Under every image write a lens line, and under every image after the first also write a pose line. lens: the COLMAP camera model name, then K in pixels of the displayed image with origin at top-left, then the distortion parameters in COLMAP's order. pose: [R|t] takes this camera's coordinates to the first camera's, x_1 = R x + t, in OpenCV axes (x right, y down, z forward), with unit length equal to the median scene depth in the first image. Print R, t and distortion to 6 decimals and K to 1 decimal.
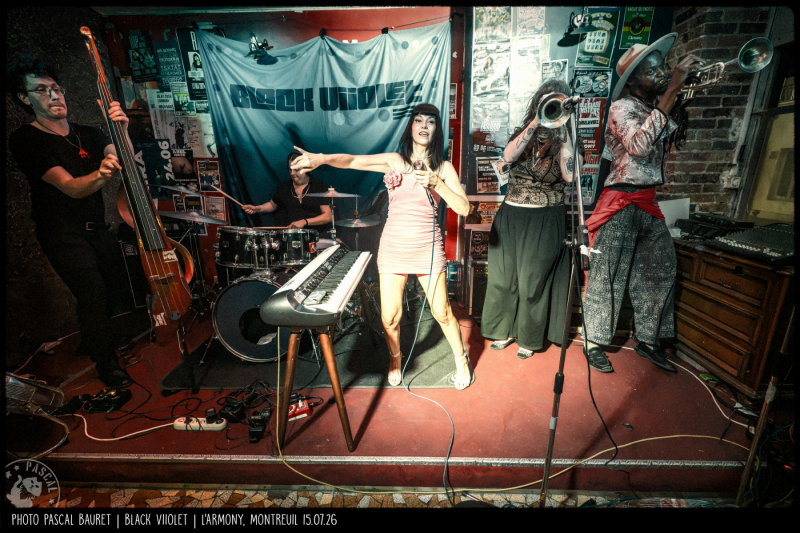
lens RADIAL K [[371.4, 0, 395.7], [0, 371.4, 271.2], [0, 0, 1]] dist [-0.000105, 0.004195]
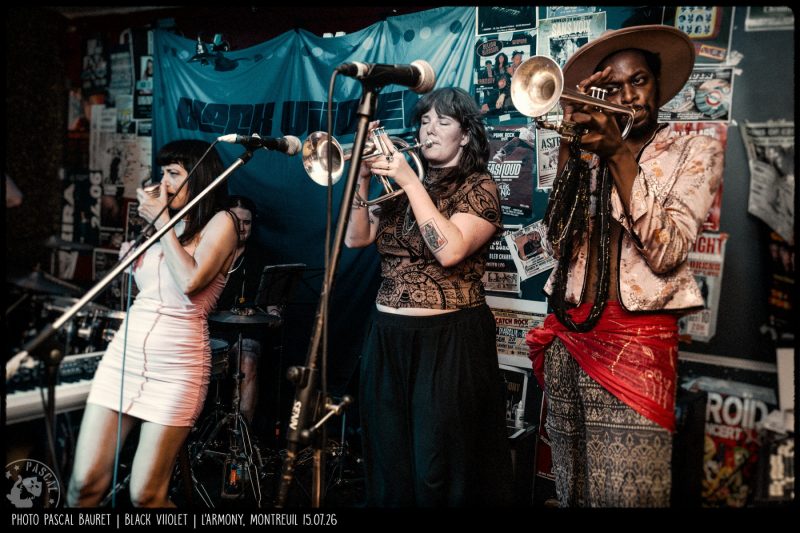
lens RADIAL K [[784.2, 0, 390.0], [0, 784.2, 256.2], [0, 0, 1]] dist [0.007638, 0.000000]
pose [[0.890080, 0.083835, -0.448028, 0.571895], [-0.188389, 0.962718, -0.194121, -0.019502], [0.415050, 0.257187, 0.872690, -0.016028]]
